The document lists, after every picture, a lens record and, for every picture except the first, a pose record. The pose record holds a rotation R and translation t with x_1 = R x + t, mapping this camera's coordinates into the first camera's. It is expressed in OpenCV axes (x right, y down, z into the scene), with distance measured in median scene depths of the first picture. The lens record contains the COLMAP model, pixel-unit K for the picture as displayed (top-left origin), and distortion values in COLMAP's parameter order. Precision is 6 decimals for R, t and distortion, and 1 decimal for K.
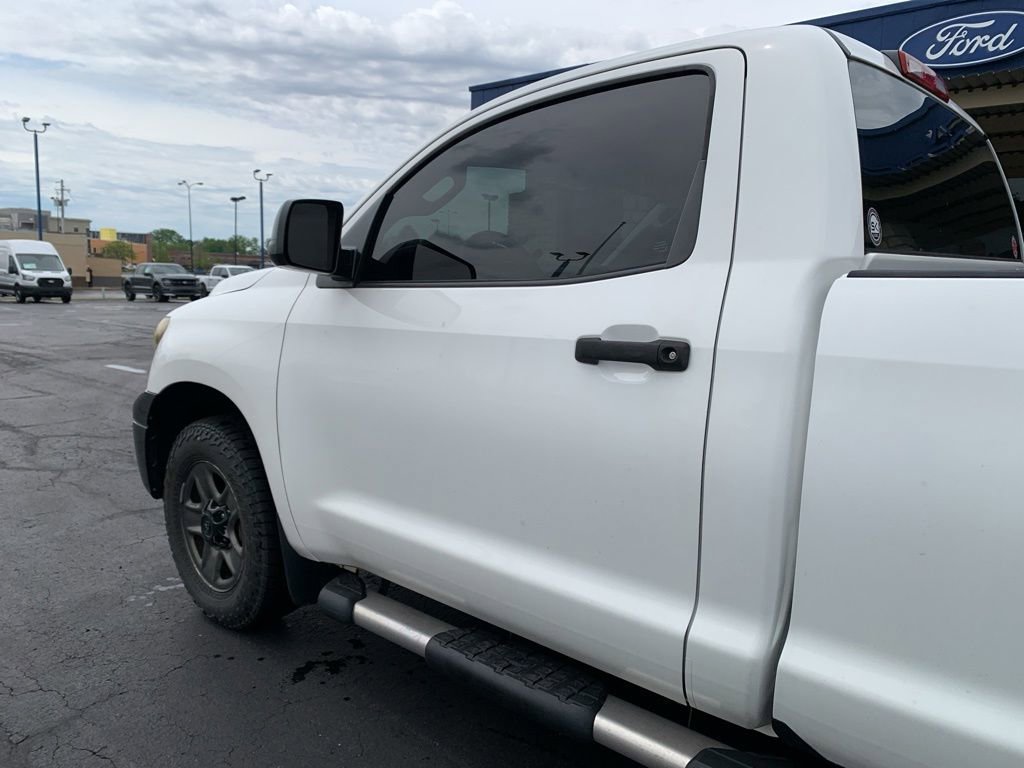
lens RADIAL K [[773.6, 0, 517.6], [0, 773.6, 377.7], [0, 0, 1]] dist [0.024068, -0.006922]
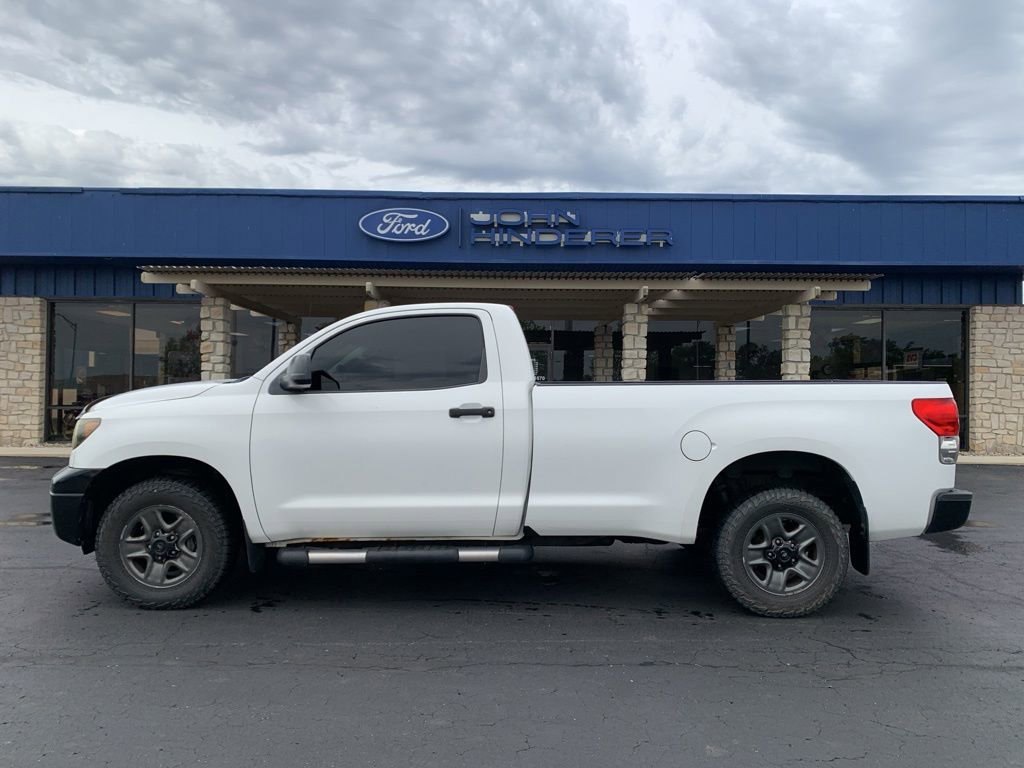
lens RADIAL K [[849.7, 0, 512.0], [0, 849.7, 384.0], [0, 0, 1]] dist [0.034046, -0.003907]
pose [[0.742970, -0.010733, 0.669239, -1.000243], [0.098193, 0.990801, -0.093121, 0.092410], [-0.662083, 0.134901, 0.737189, -0.787634]]
